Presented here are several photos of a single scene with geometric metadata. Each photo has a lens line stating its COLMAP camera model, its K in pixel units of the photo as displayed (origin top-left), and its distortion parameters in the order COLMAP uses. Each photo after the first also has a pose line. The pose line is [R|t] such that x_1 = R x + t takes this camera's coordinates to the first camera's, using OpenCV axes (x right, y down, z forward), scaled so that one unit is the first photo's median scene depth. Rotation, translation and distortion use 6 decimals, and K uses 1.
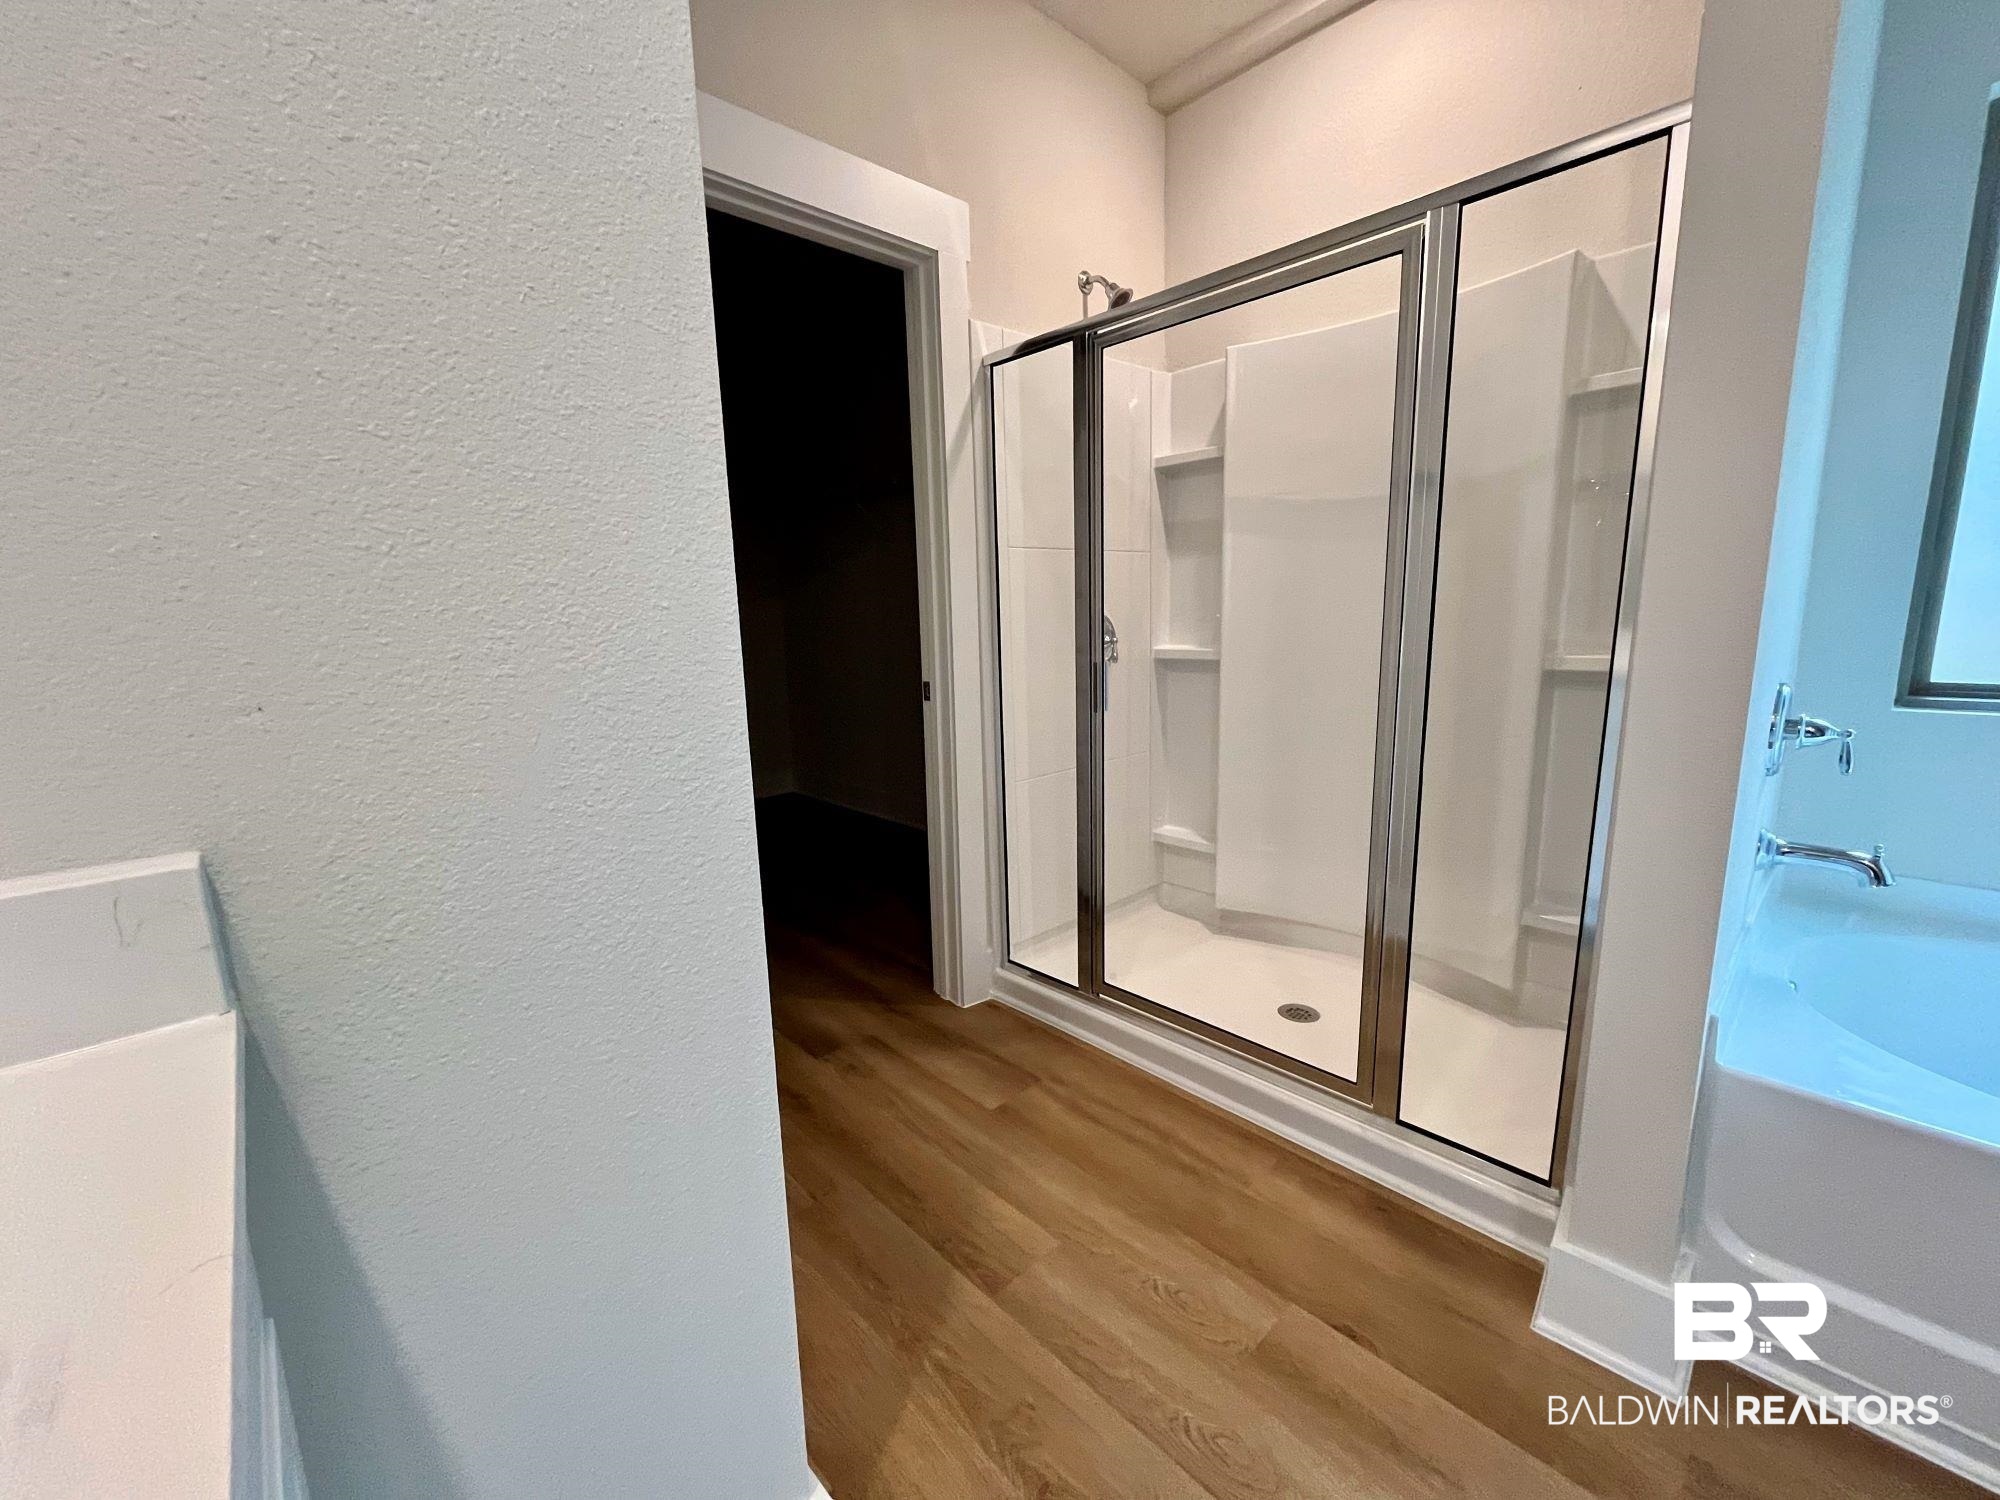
lens RADIAL K [[811.5, 0, 1001.7], [0, 811.5, 751.1], [0, 0, 1]] dist [0.000612, -0.000516]
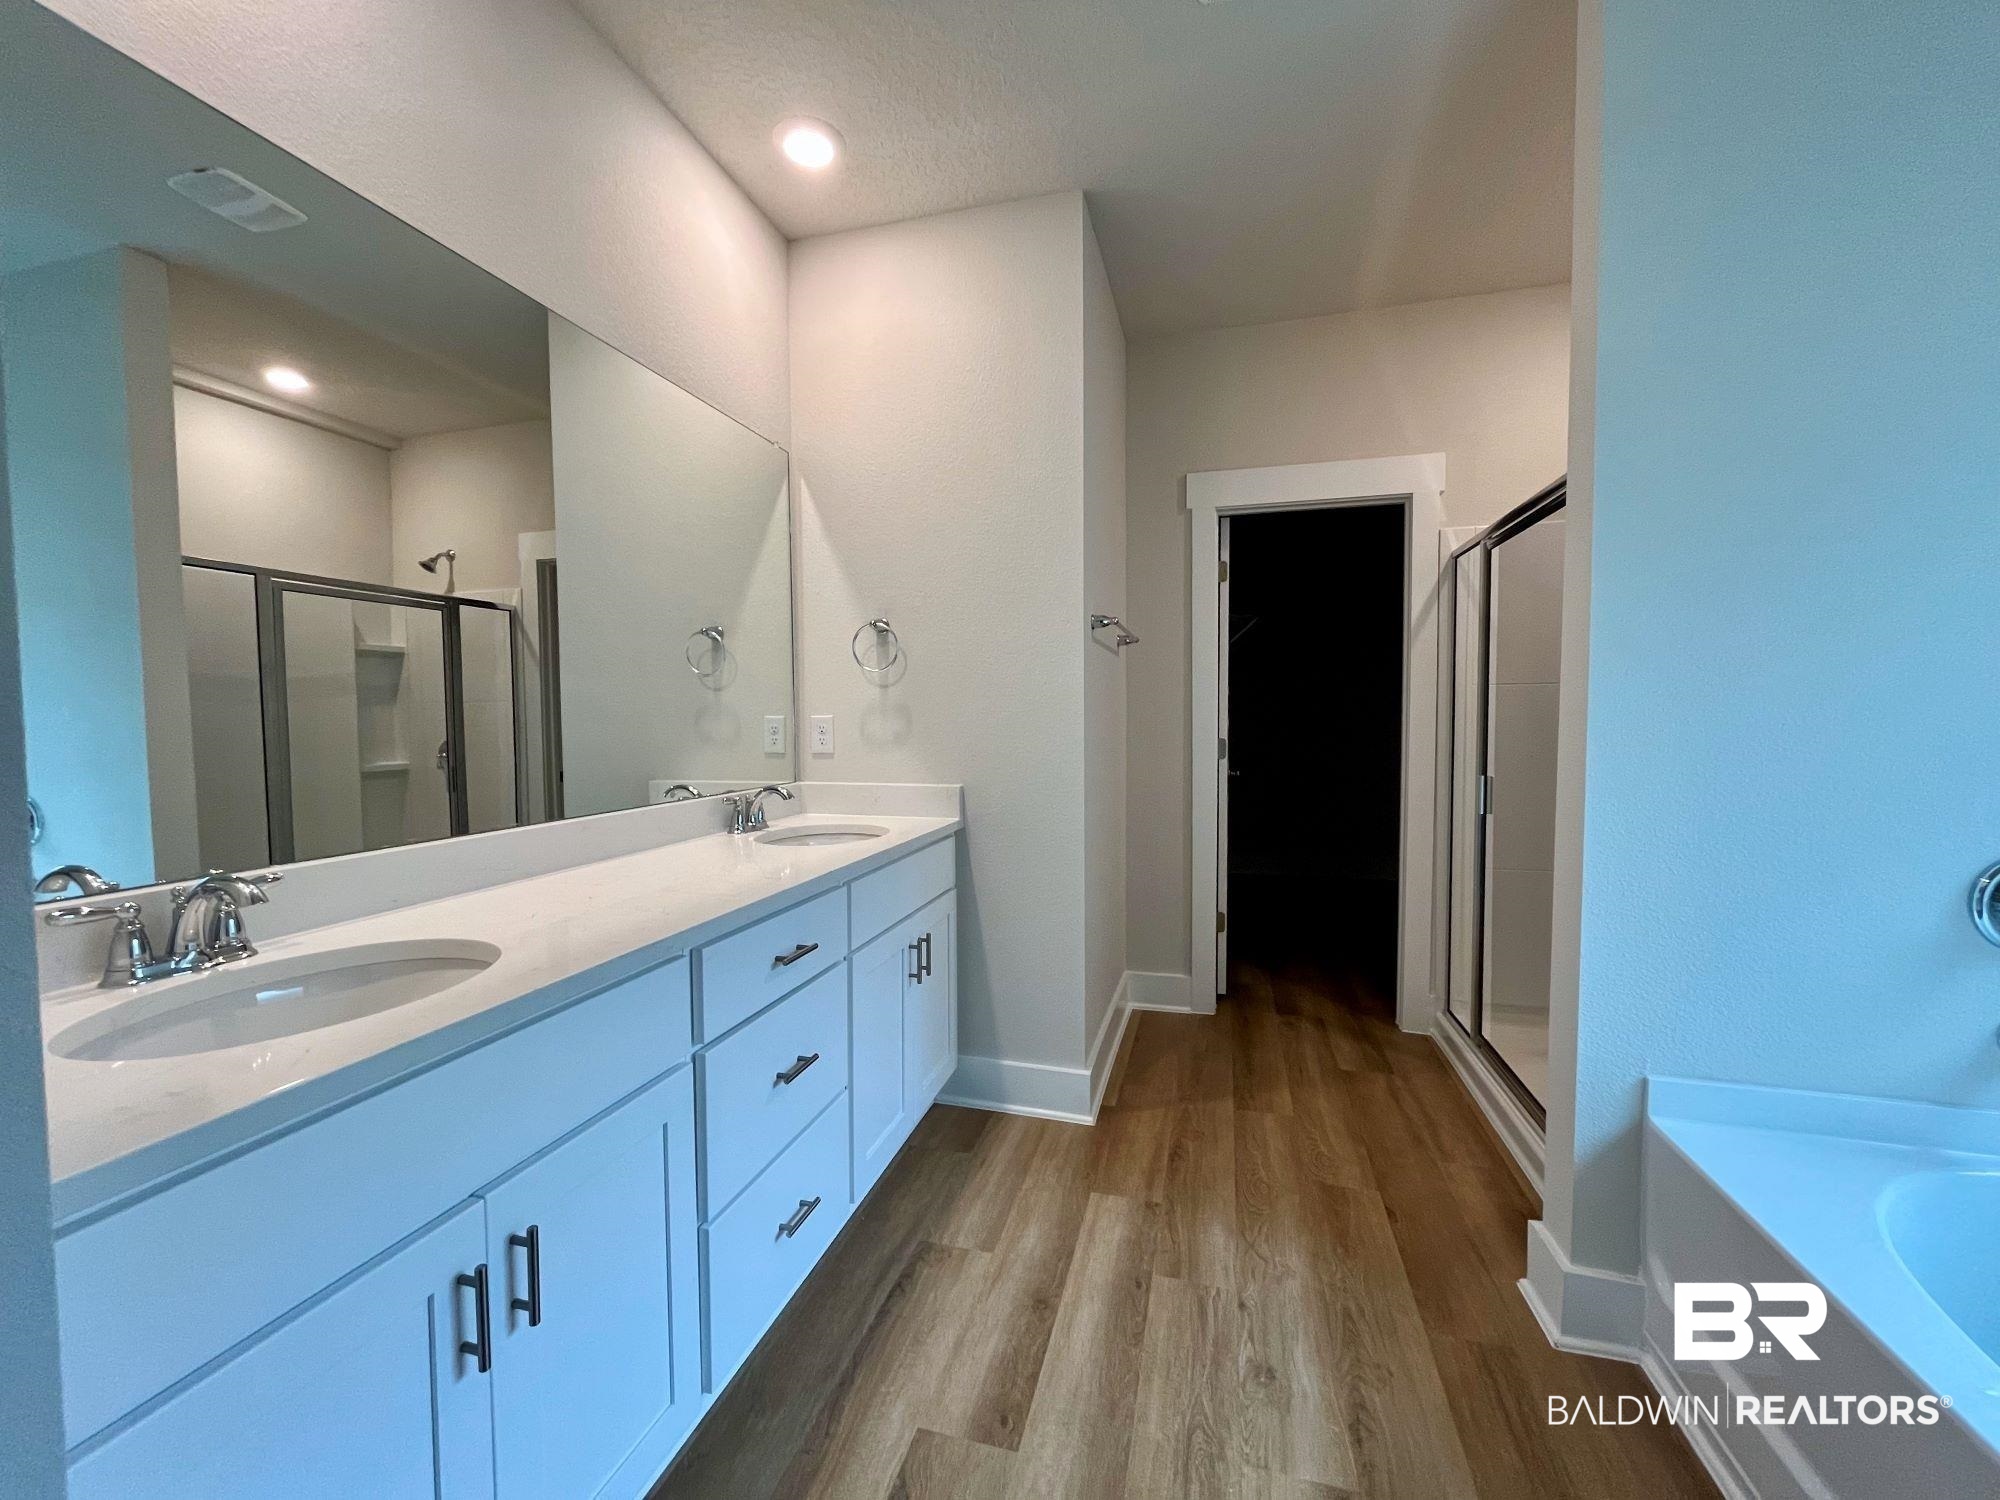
lens RADIAL K [[811.5, 0, 1000.5], [0, 811.5, 749.0], [0, 0, 1]] dist [0.000612, -0.000516]
pose [[0.527124, 0.063290, -0.847428, 1.009661], [-0.160751, 0.986644, -0.026304, 0.010650], [0.834446, 0.150090, 0.530258, -0.436127]]
